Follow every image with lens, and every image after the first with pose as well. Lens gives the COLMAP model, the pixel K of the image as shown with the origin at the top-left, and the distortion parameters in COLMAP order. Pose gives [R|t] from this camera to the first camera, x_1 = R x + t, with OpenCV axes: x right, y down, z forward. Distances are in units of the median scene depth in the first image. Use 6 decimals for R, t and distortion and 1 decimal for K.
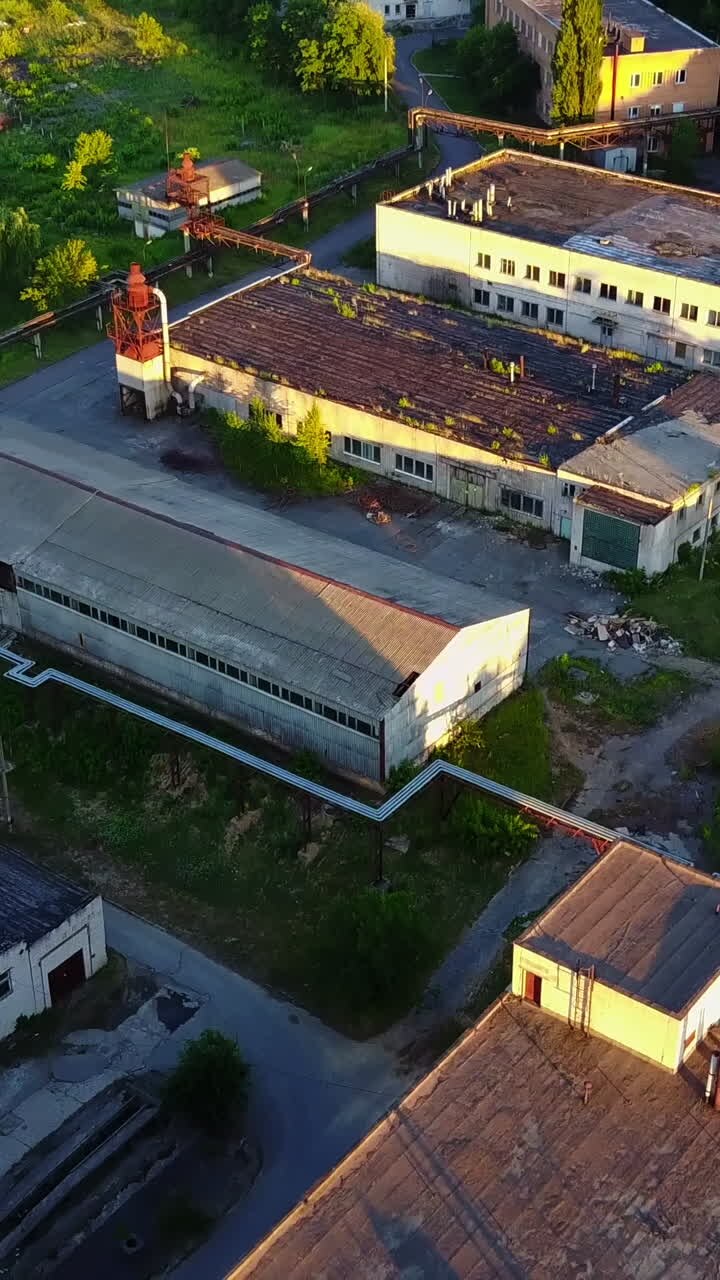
lens RADIAL K [[1812.5, 0, 360.4], [0, 1812.5, 641.0], [0, 0, 1]] dist [0.125381, 0.000000]
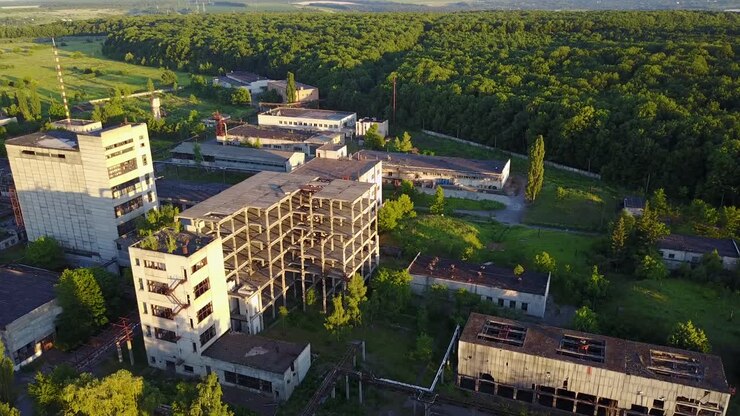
lens RADIAL K [[564.1, 0, 370.3], [0, 564.1, 207.6], [0, 0, 1]] dist [0.000161, -0.000102]
pose [[0.955271, -0.101564, 0.277744, -0.173730], [0.153414, 0.973111, -0.171810, 0.375416], [-0.252826, 0.206735, 0.945167, -0.590225]]
